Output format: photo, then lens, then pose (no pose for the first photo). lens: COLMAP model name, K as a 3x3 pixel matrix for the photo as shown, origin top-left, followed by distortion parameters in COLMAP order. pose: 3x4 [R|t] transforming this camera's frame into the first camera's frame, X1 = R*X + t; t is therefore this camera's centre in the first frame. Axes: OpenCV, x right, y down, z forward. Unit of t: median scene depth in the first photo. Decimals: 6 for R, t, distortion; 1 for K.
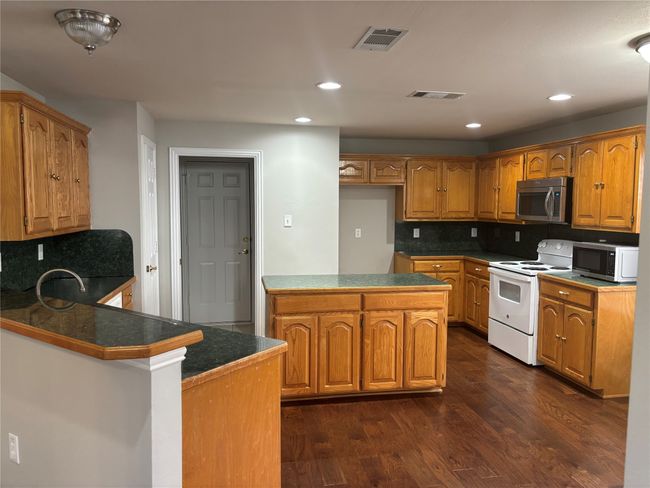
lens RADIAL K [[494.7, 0, 329.6], [0, 494.7, 243.1], [0, 0, 1]] dist [0.016504, -0.005784]
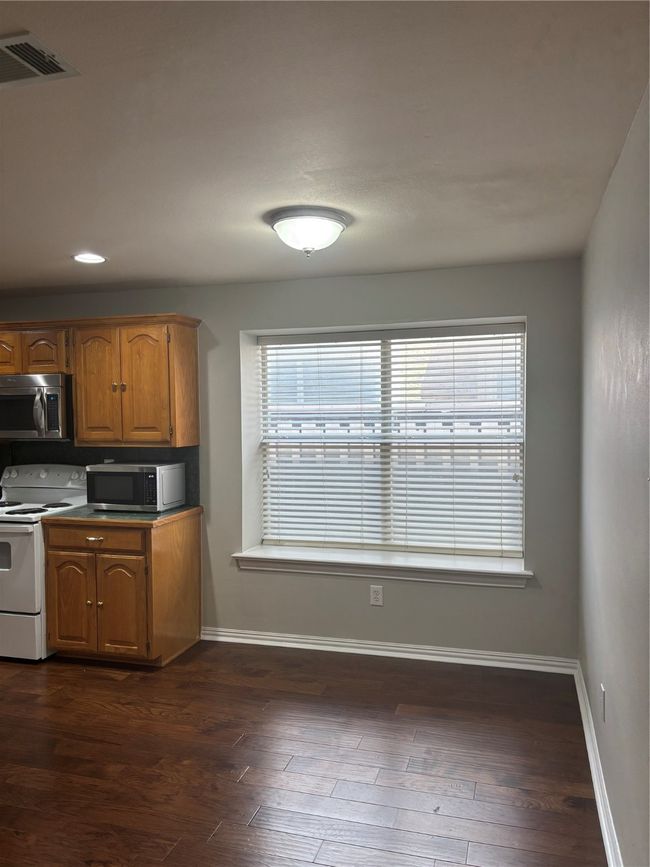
lens RADIAL K [[659.9, 0, 323.3], [0, 659.9, 434.1], [0, 0, 1]] dist [0.016504, -0.005784]
pose [[0.445374, -0.045843, 0.894170, -0.225709], [0.084062, 0.996418, 0.009214, -0.030071], [-0.891390, 0.071062, 0.447633, 0.303385]]
